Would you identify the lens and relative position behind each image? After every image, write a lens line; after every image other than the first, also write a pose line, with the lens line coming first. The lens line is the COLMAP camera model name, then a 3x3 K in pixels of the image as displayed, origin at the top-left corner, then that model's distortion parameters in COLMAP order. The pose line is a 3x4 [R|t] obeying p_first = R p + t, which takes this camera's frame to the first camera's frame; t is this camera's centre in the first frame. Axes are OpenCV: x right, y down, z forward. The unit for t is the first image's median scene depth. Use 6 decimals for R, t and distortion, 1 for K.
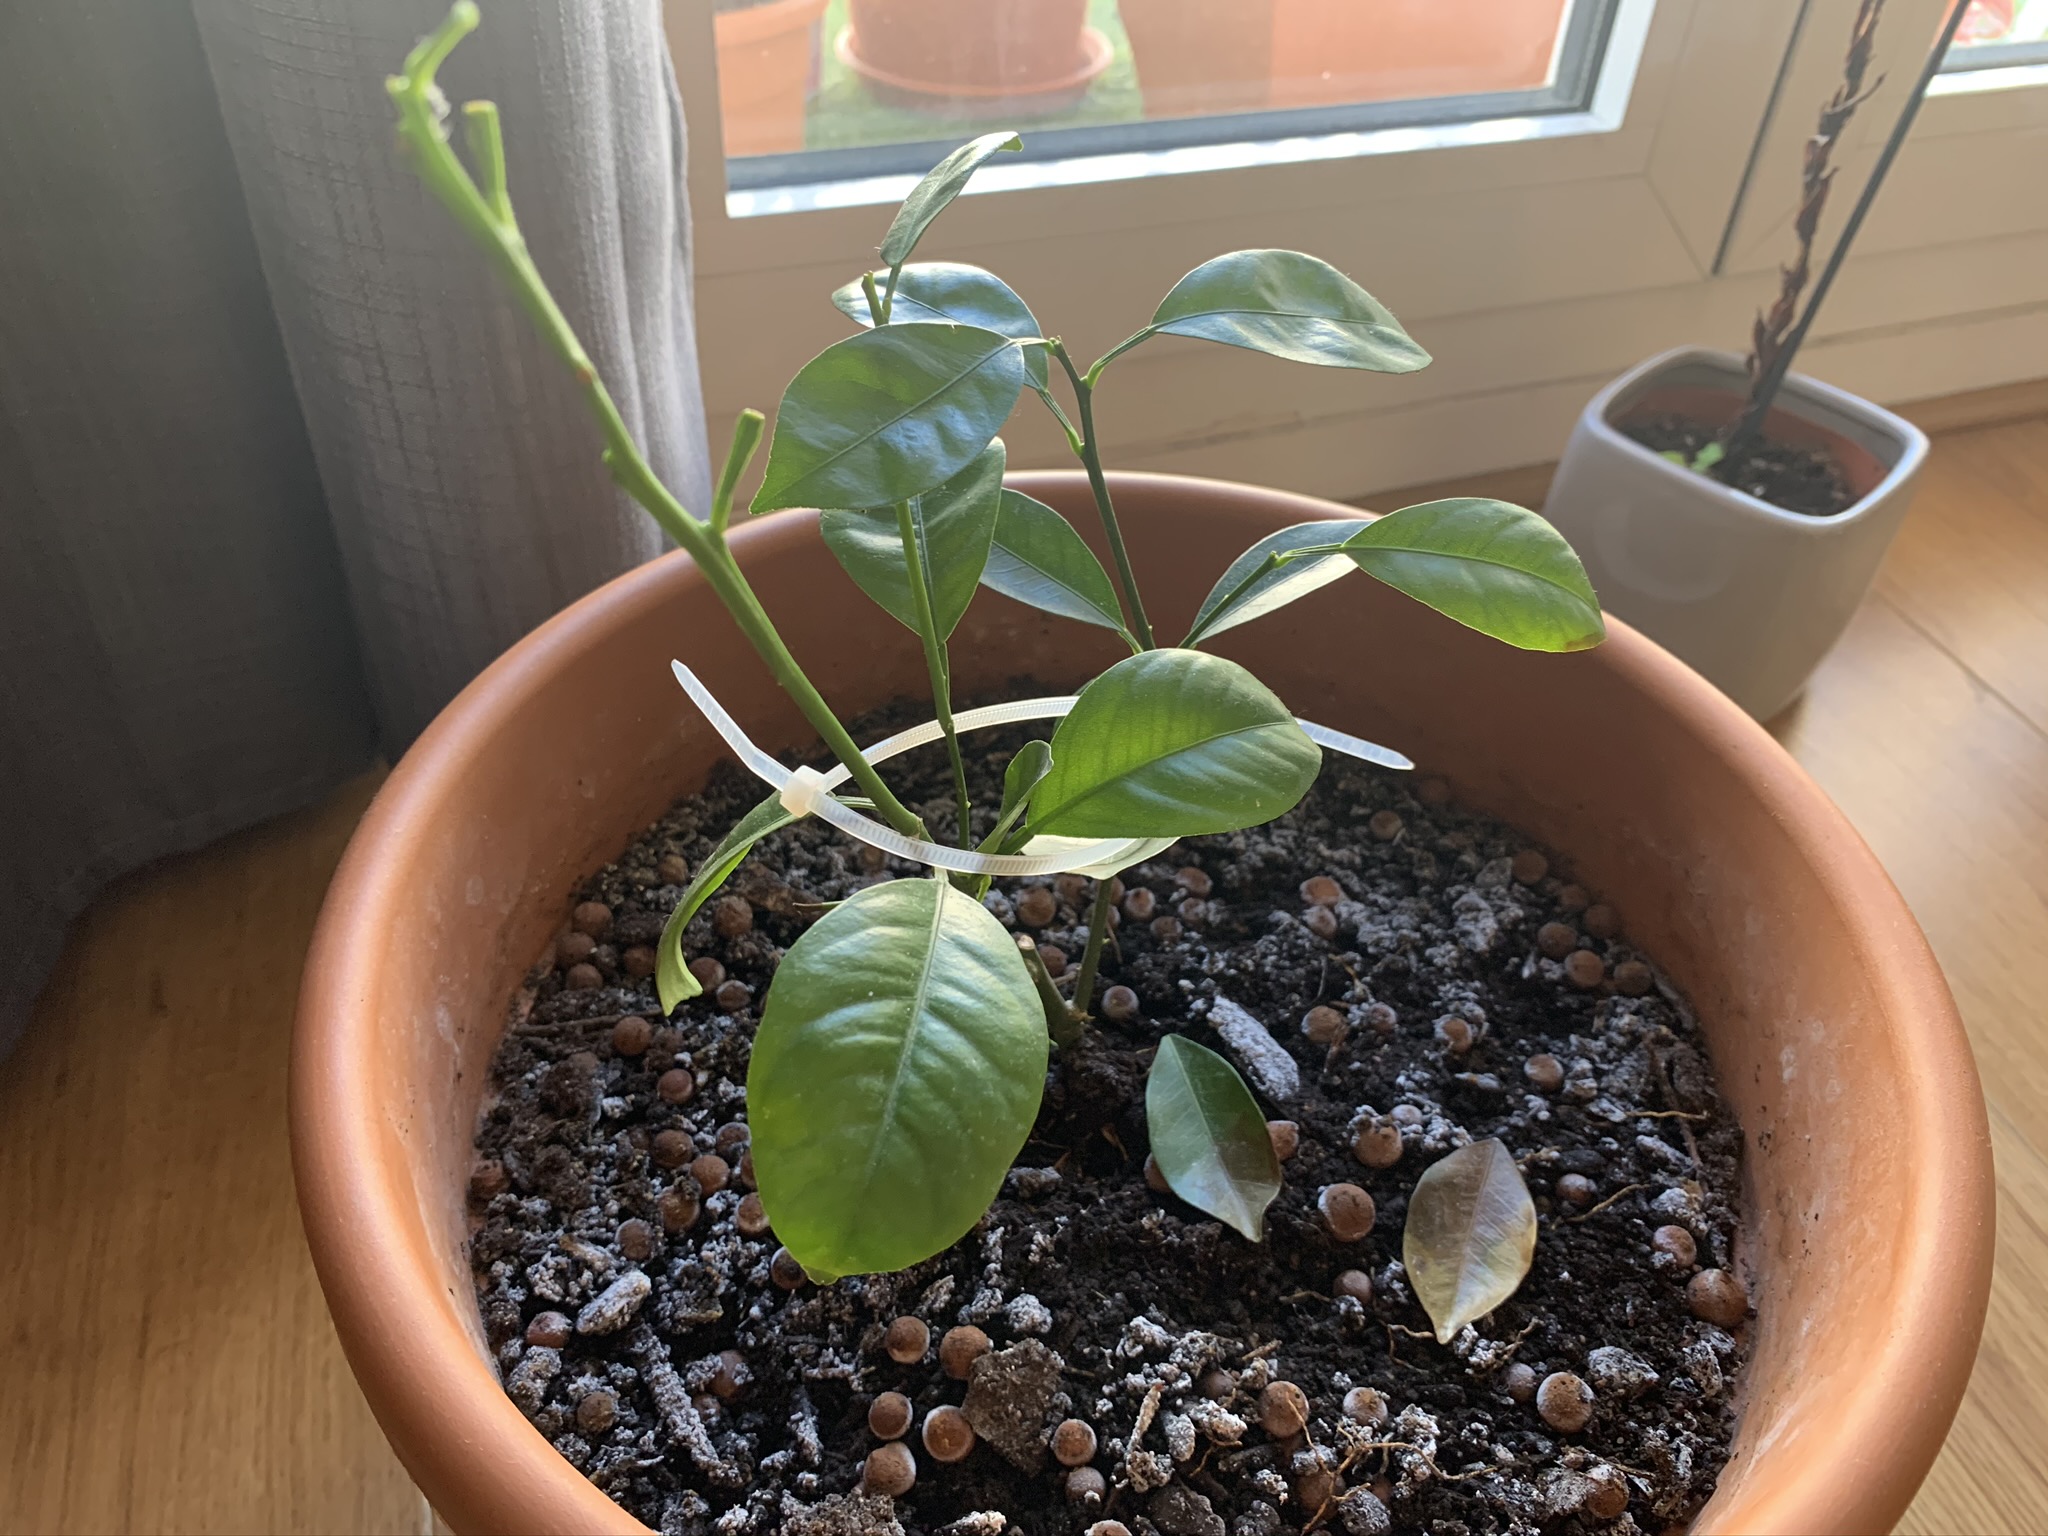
lens RADIAL K [[1811.8, 0, 1024.0], [0, 1811.8, 768.0], [0, 0, 1]] dist [-0.080391, -0.001784]
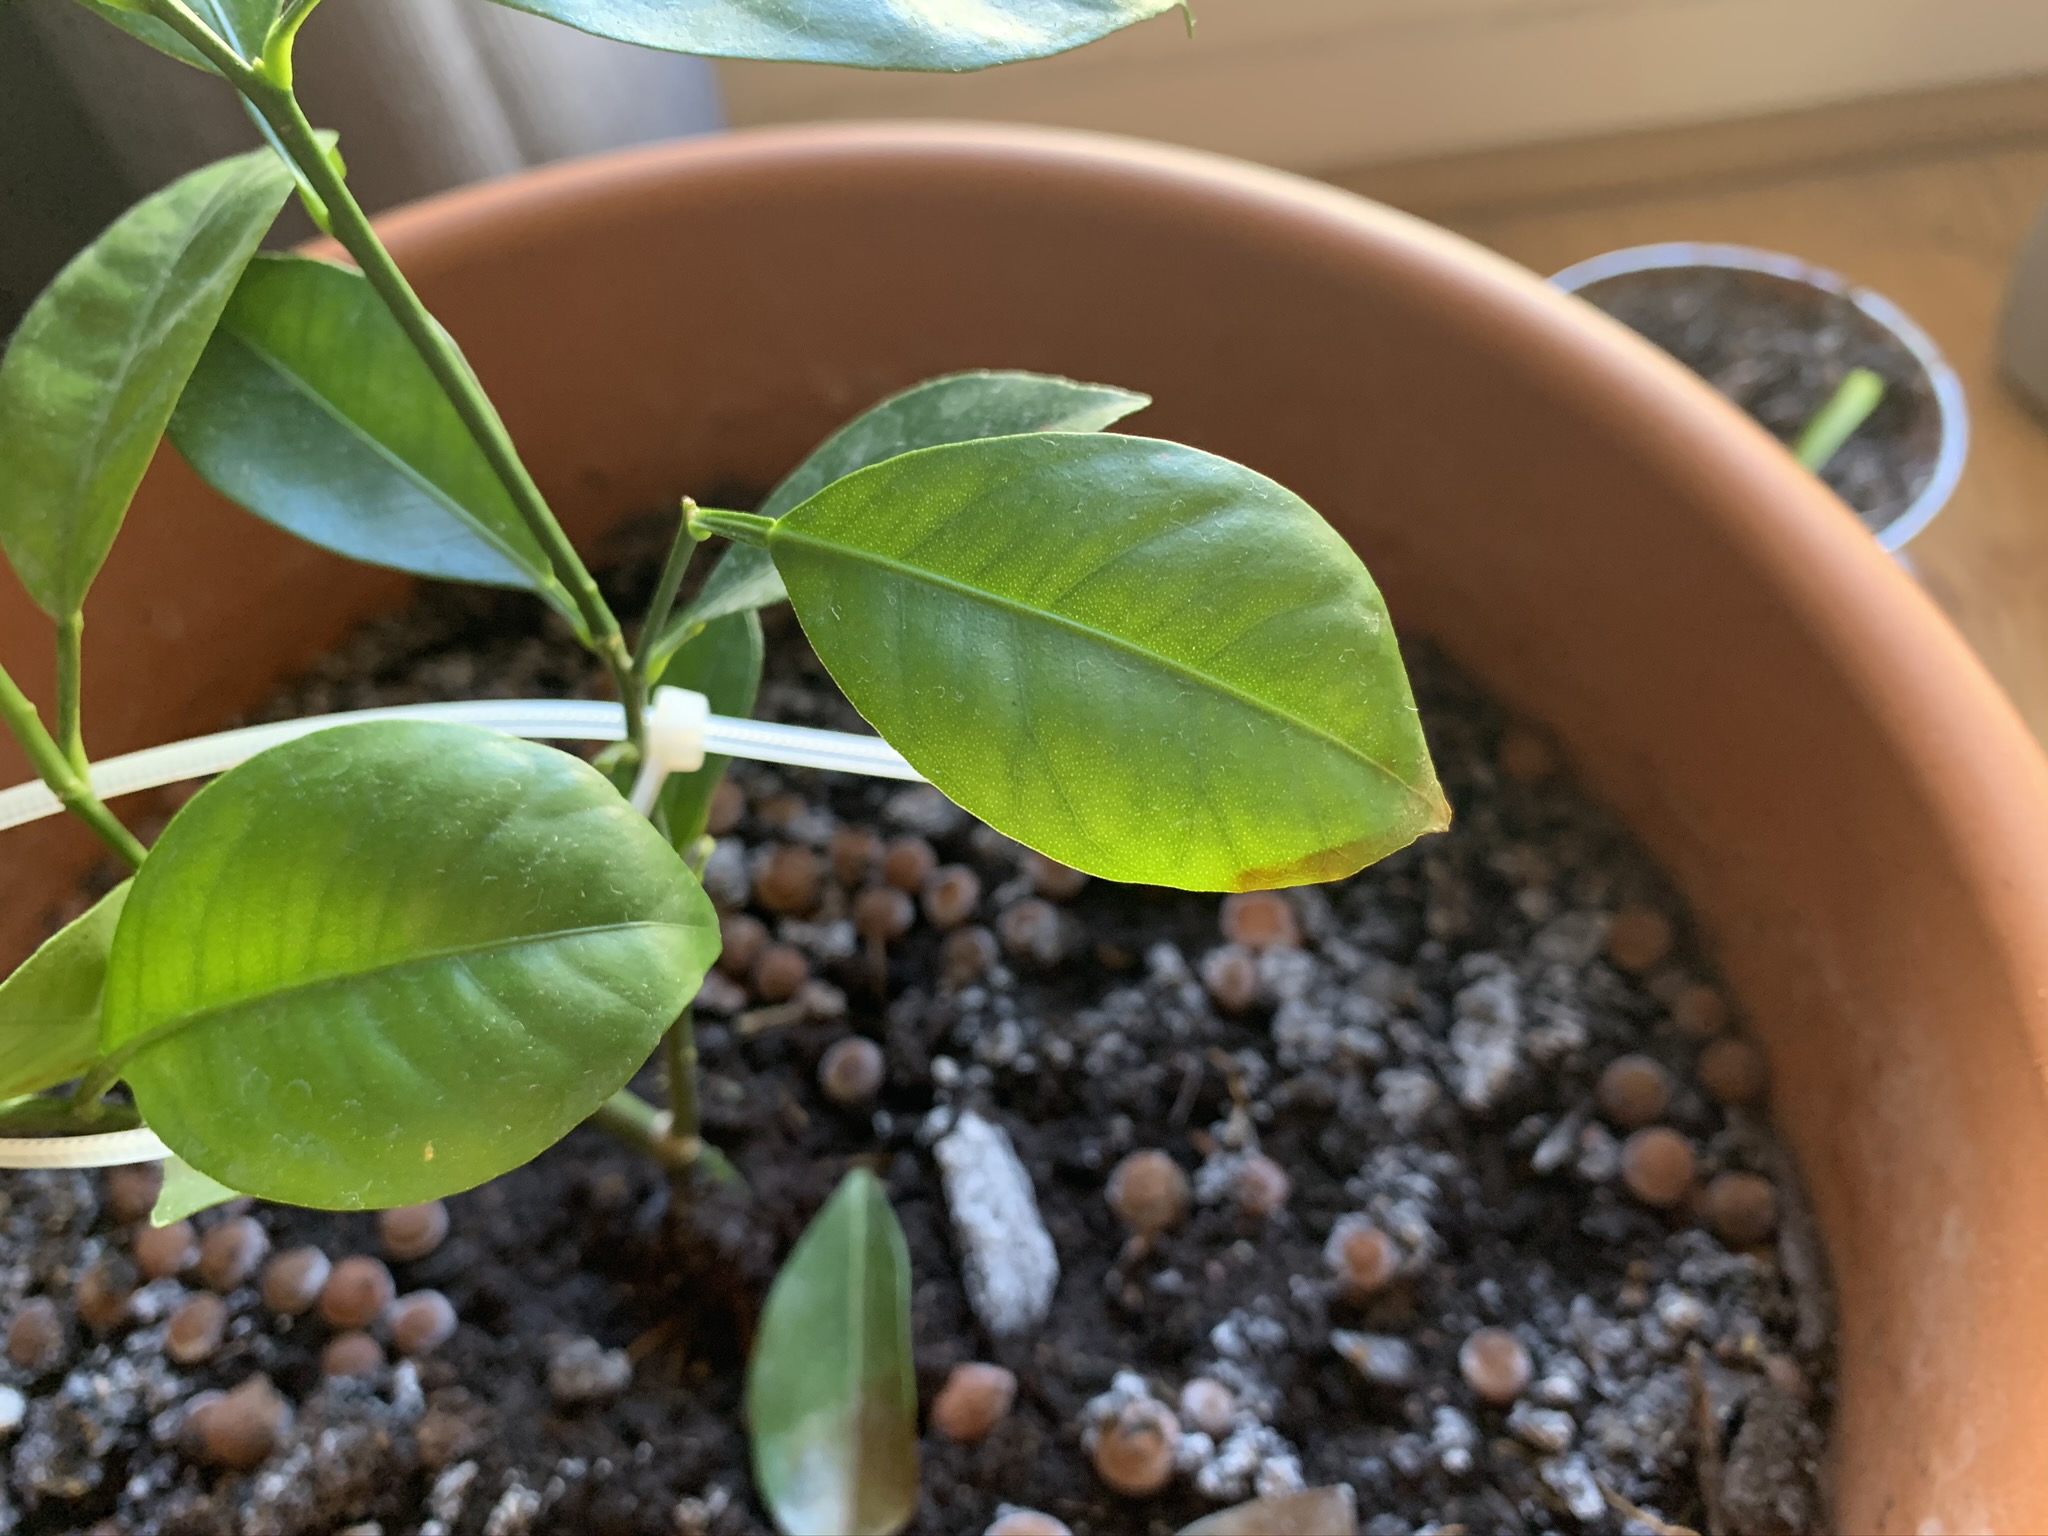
lens RADIAL K [[1811.8, 0, 1024.0], [0, 1811.8, 768.0], [0, 0, 1]] dist [-0.080391, -0.001784]
pose [[0.944675, 0.155455, -0.288830, 0.273481], [-0.075354, 0.959862, 0.270160, -0.143581], [0.319235, -0.233449, 0.918472, 0.471475]]
